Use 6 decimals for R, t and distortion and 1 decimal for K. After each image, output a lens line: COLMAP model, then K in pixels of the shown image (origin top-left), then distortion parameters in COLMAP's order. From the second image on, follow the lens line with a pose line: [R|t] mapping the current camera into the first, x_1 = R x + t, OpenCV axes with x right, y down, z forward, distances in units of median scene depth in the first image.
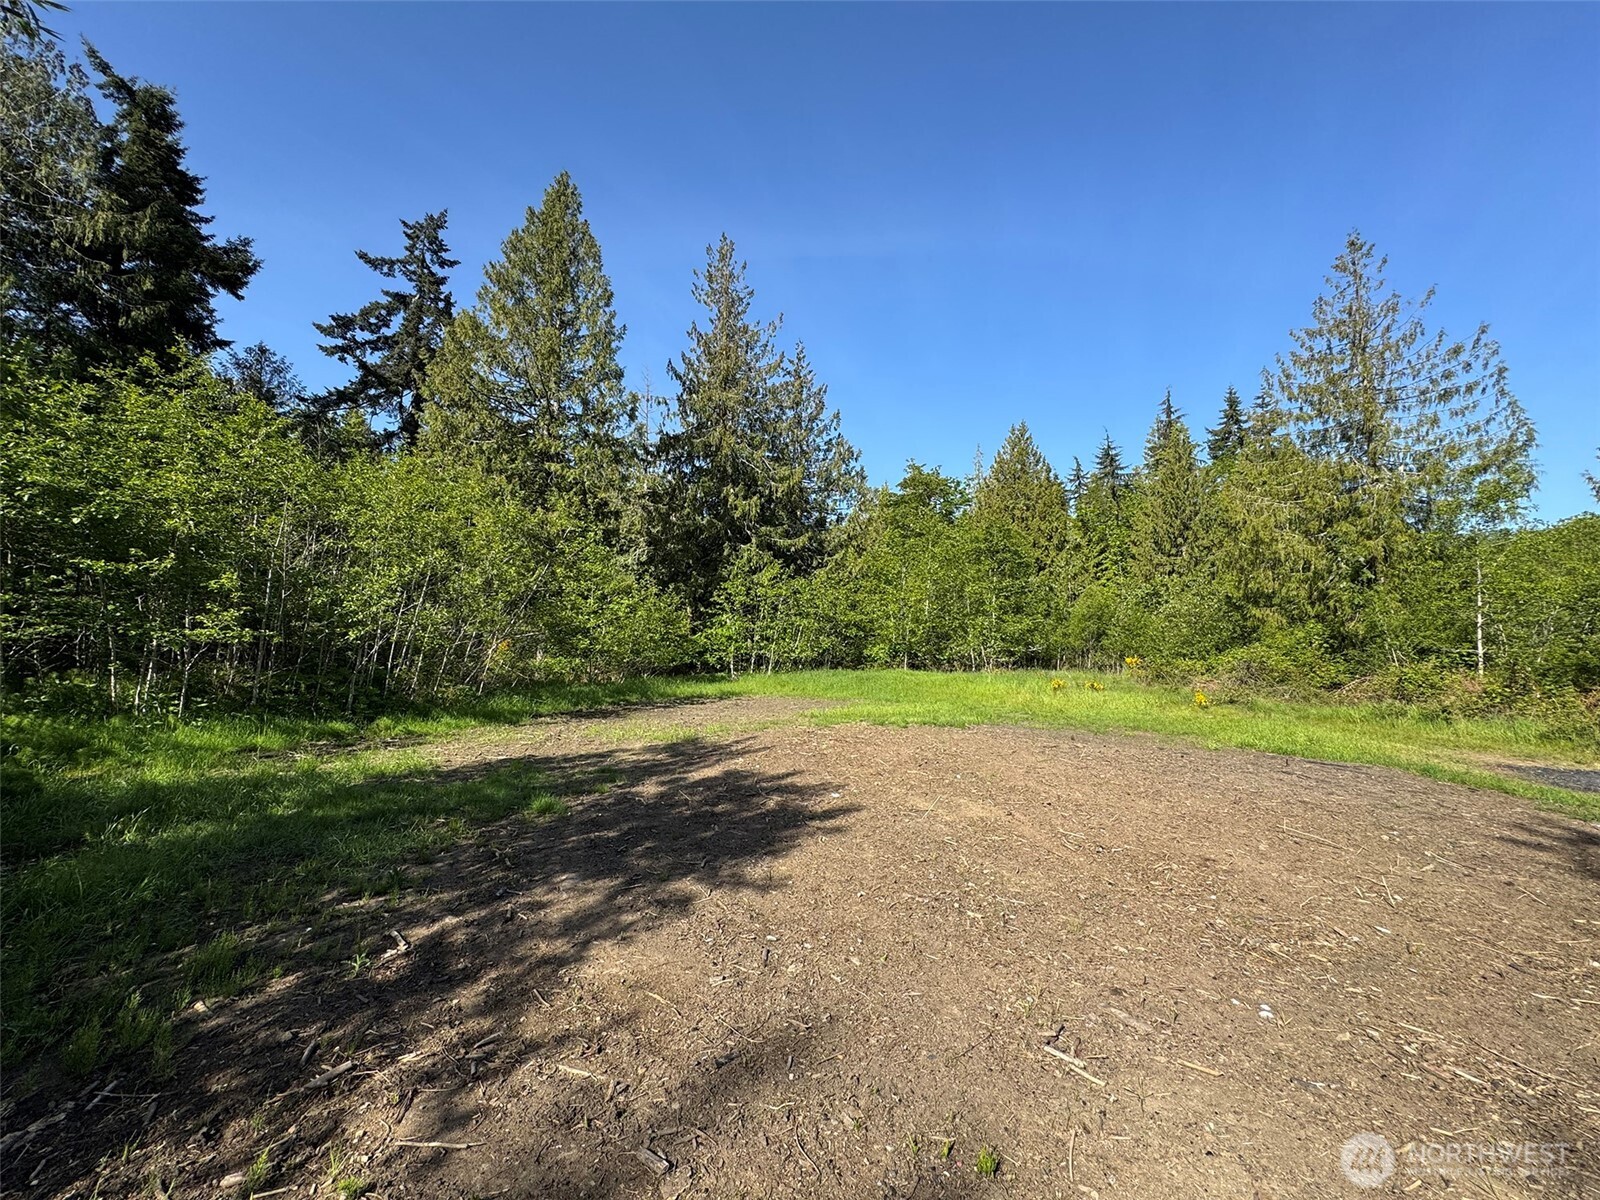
lens RADIAL K [[642.6, 0, 800.0], [0, 642.6, 600.0], [0, 0, 1]] dist [0.000256, 0.000029]
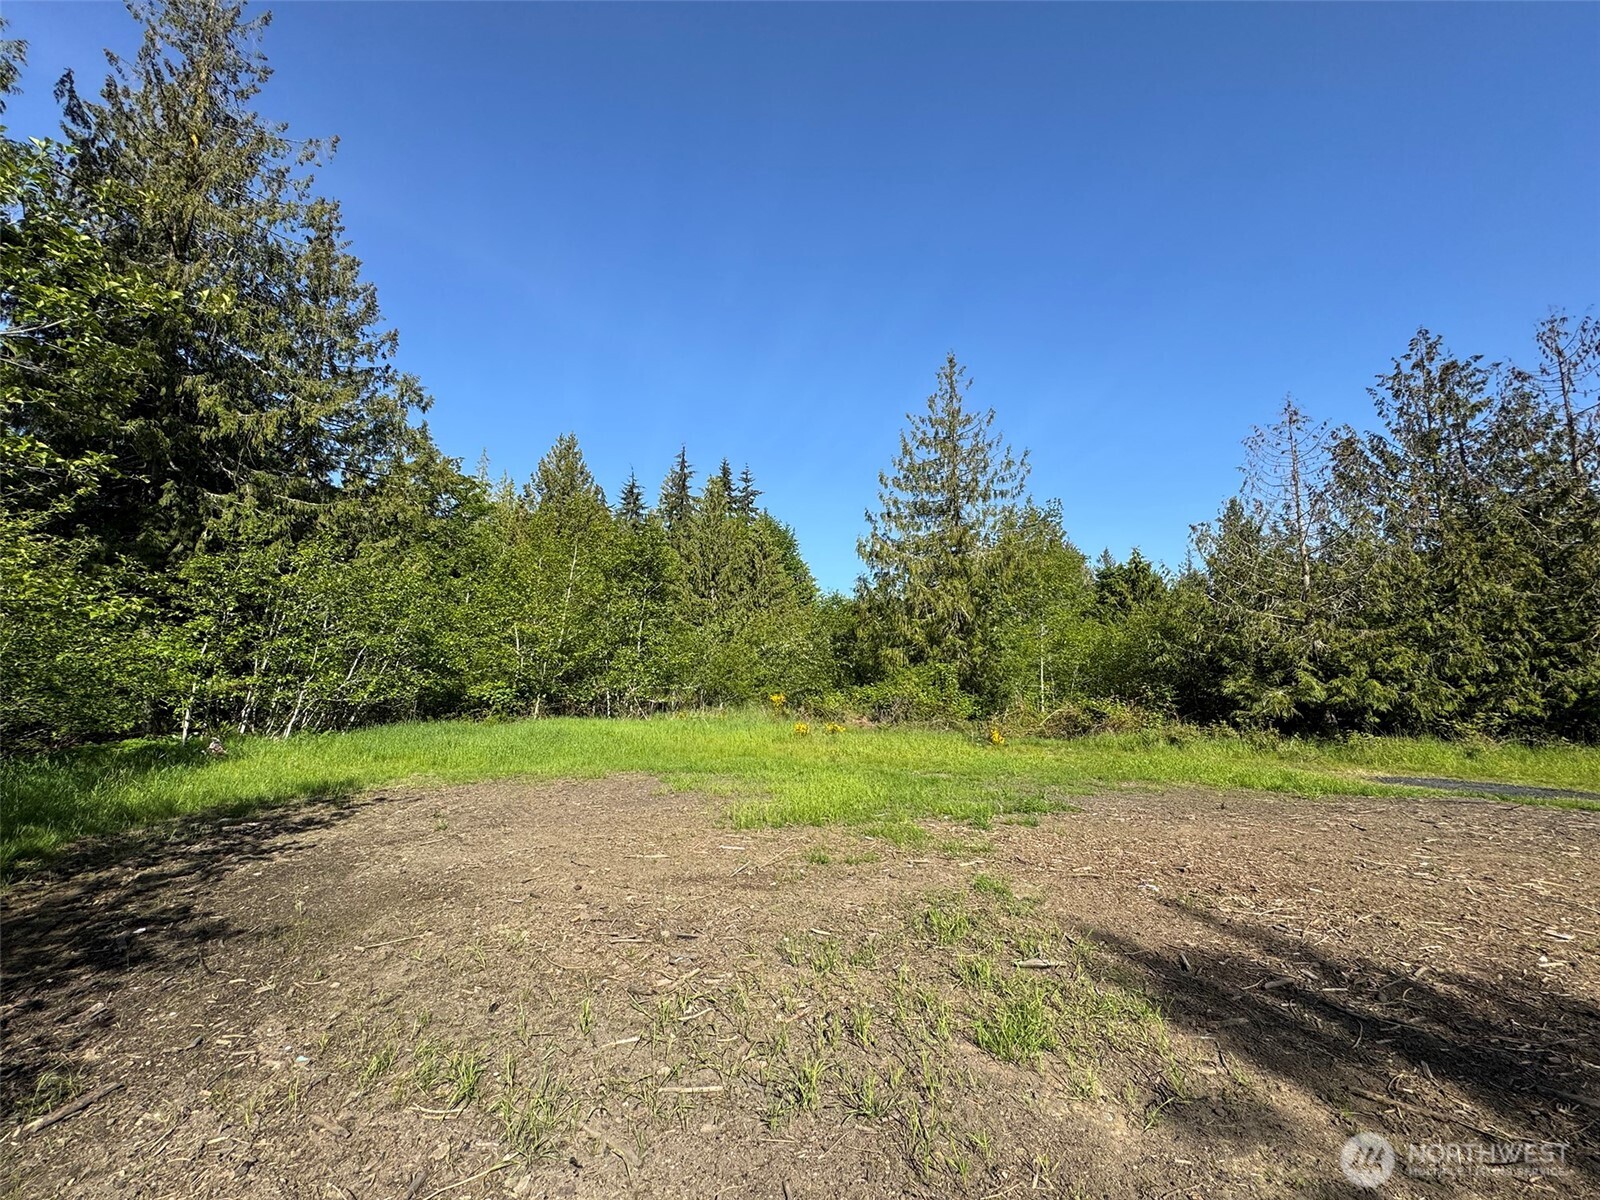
lens RADIAL K [[642.6, 0, 800.0], [0, 642.6, 600.0], [0, 0, 1]] dist [0.000256, 0.000029]
pose [[0.657826, 0.097542, 0.746827, -0.149456], [-0.053565, 0.995126, -0.082791, 0.019546], [-0.751262, 0.014459, 0.659845, 0.267215]]
